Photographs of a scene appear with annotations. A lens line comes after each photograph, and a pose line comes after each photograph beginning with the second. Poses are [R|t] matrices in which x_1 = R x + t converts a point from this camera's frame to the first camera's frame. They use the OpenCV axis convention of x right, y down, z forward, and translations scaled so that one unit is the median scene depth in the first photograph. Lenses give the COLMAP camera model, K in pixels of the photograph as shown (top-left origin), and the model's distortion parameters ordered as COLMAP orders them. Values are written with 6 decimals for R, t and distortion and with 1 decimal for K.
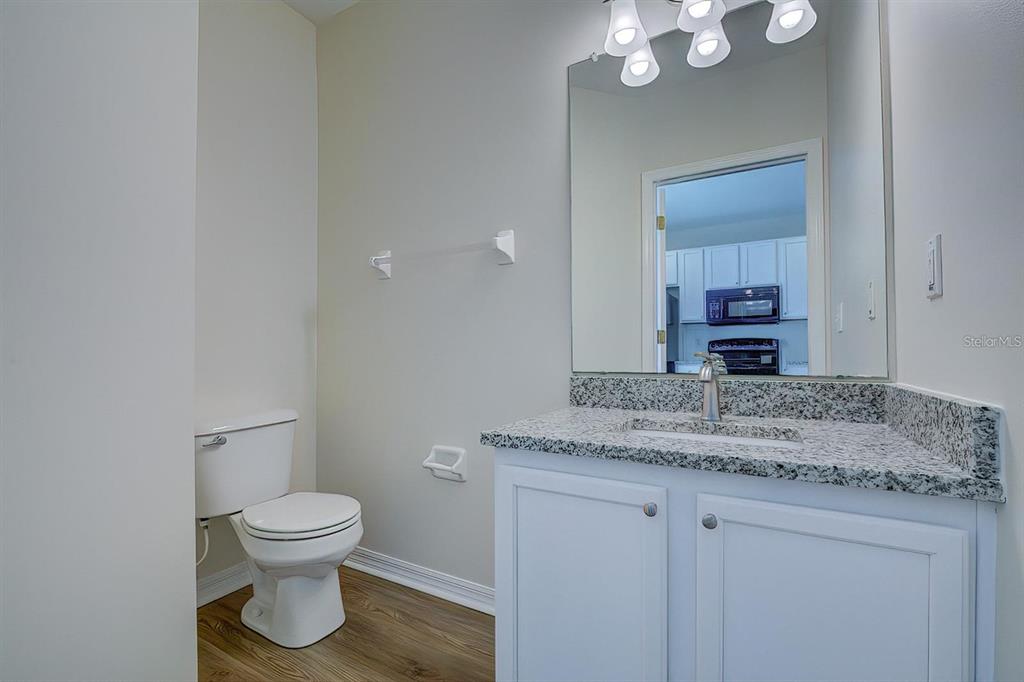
lens RADIAL K [[450.8, 0, 512.3], [0, 450.8, 352.8], [0, 0, 1]] dist [0.000214, -0.000385]
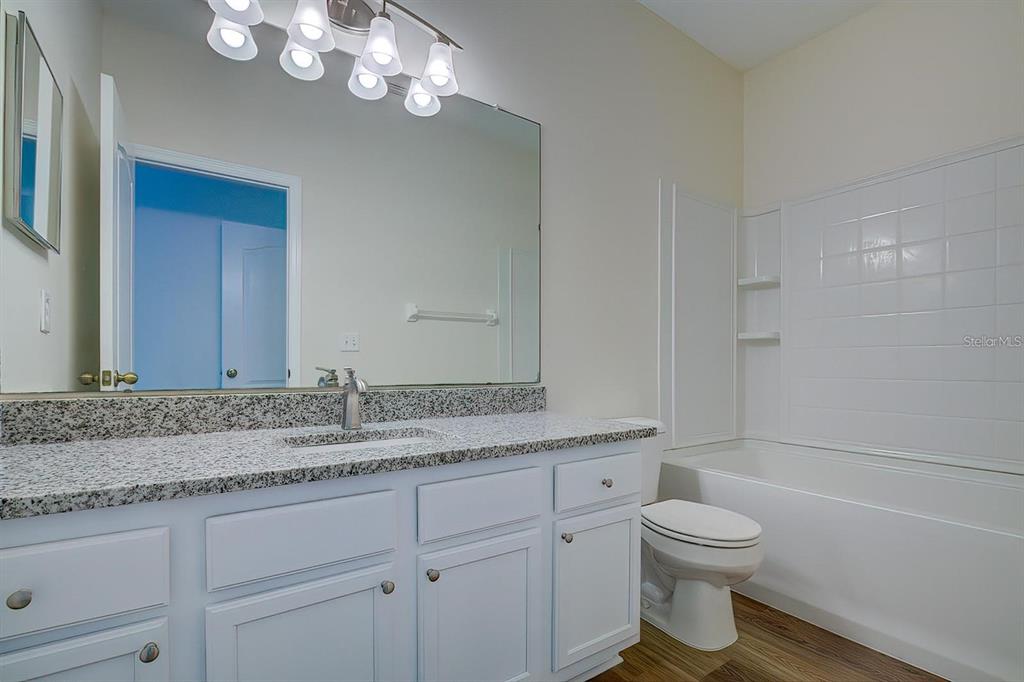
lens RADIAL K [[458.7, 0, 485.9], [0, 458.7, 367.0], [0, 0, 1]] dist [-0.002169, -0.000097]
pose [[0.461969, 0.006030, 0.886876, -0.419559], [-0.007086, 0.999970, -0.003108, 0.002252], [-0.886868, -0.004849, 0.461998, 0.232842]]
